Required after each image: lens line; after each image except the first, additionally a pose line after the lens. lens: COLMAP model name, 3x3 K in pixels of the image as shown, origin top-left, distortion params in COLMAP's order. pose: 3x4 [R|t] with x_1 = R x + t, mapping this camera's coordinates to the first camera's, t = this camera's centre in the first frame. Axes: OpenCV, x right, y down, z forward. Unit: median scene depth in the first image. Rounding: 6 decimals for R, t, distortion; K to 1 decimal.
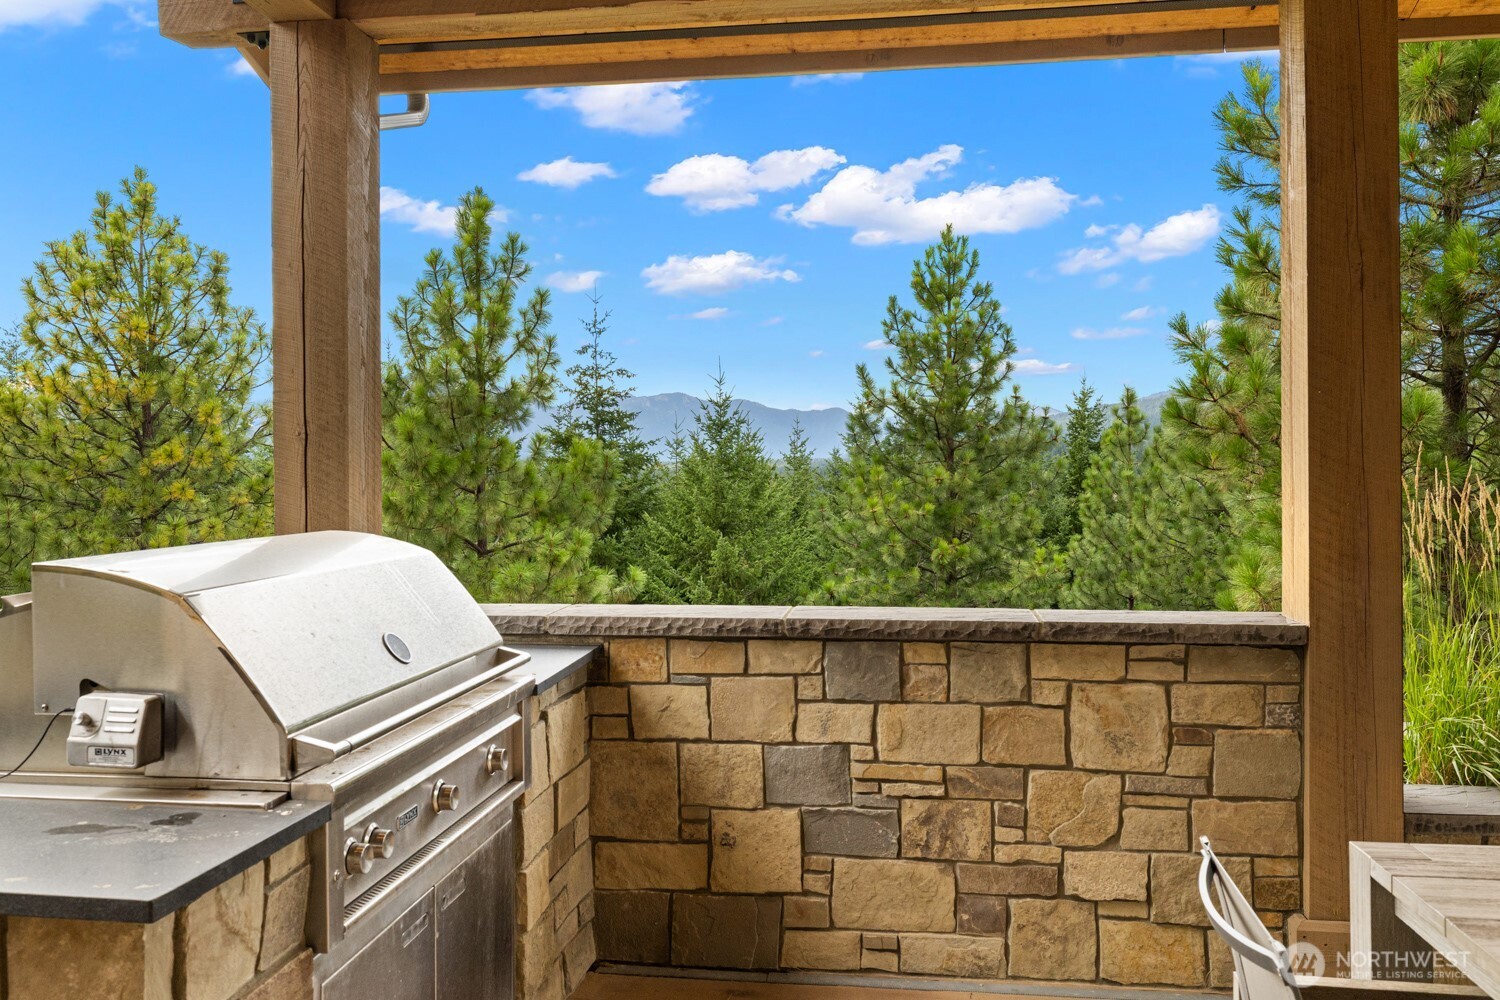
lens RADIAL K [[1220.4, 0, 720.9], [0, 1220.4, 472.4], [0, 0, 1]] dist [-0.010591, -0.001700]
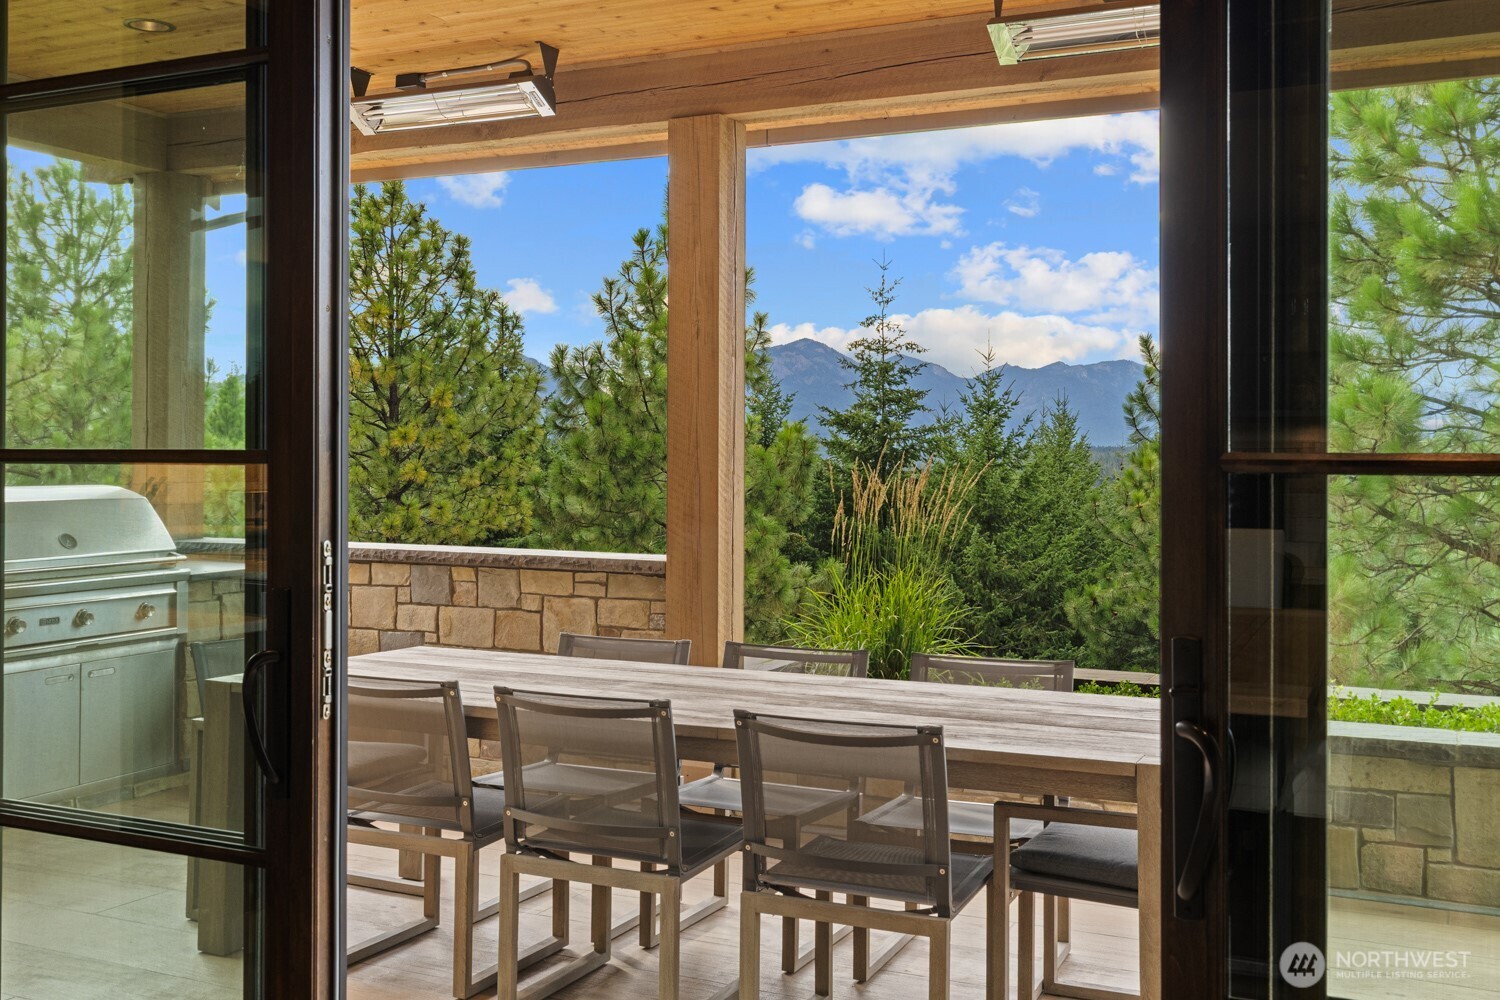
lens RADIAL K [[1538.3, 0, 742.9], [0, 1538.3, 436.5], [0, 0, 1]] dist [-0.022217, -0.005395]
pose [[0.951245, 0.006396, -0.308369, 1.077225], [-0.010920, 0.999857, -0.012945, -0.003951], [0.308242, 0.015681, 0.951179, -0.723818]]
